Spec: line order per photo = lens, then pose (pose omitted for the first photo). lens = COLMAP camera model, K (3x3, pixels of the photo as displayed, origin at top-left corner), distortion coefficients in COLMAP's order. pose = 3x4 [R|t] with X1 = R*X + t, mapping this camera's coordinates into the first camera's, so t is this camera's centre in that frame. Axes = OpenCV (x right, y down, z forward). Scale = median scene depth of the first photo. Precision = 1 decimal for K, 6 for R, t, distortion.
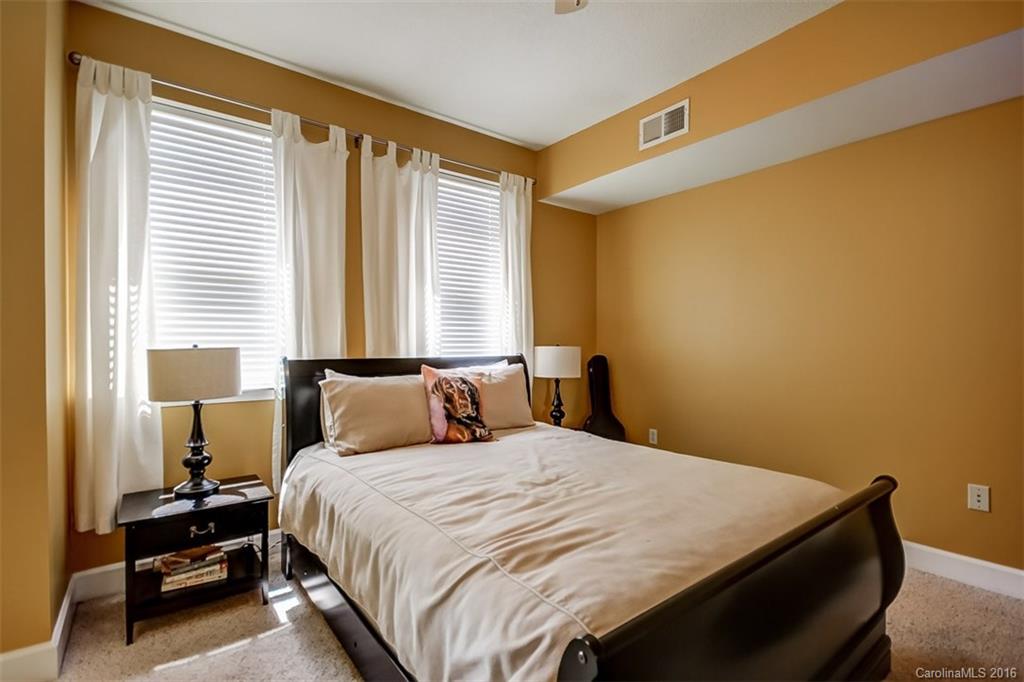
lens RADIAL K [[479.7, 0, 514.6], [0, 479.7, 347.7], [0, 0, 1]] dist [0.003247, 0.000577]
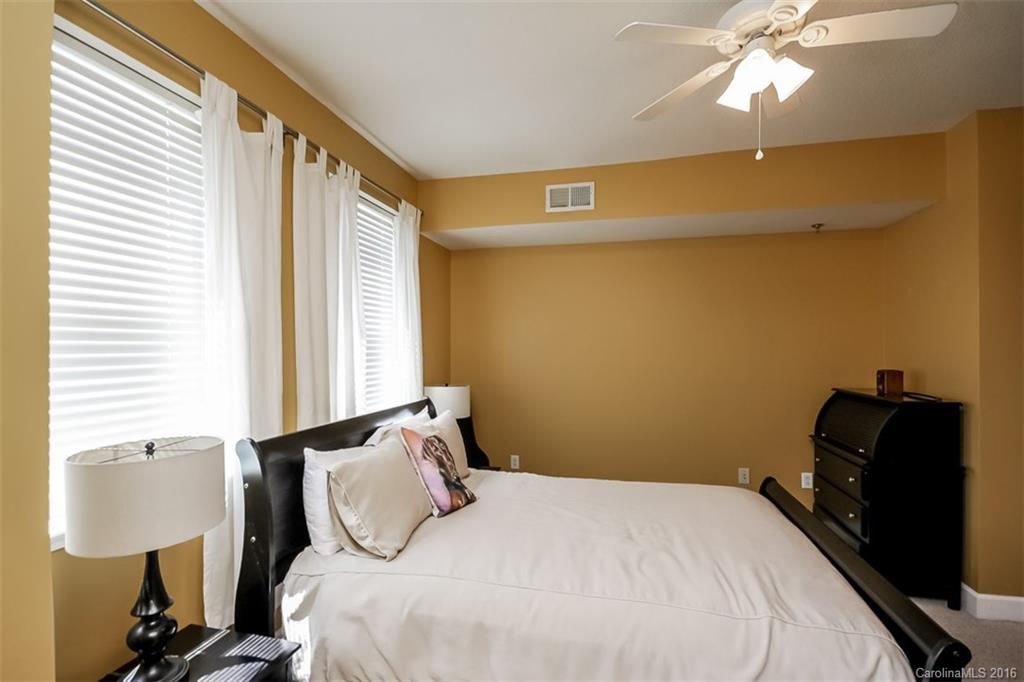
lens RADIAL K [[479.7, 0, 514.6], [0, 479.7, 347.7], [0, 0, 1]] dist [0.003247, 0.000577]
pose [[0.778292, -0.000166, 0.627902, -0.509960], [0.006269, 0.999952, -0.007505, -0.087517], [-0.627871, 0.009777, 0.778256, 0.177803]]
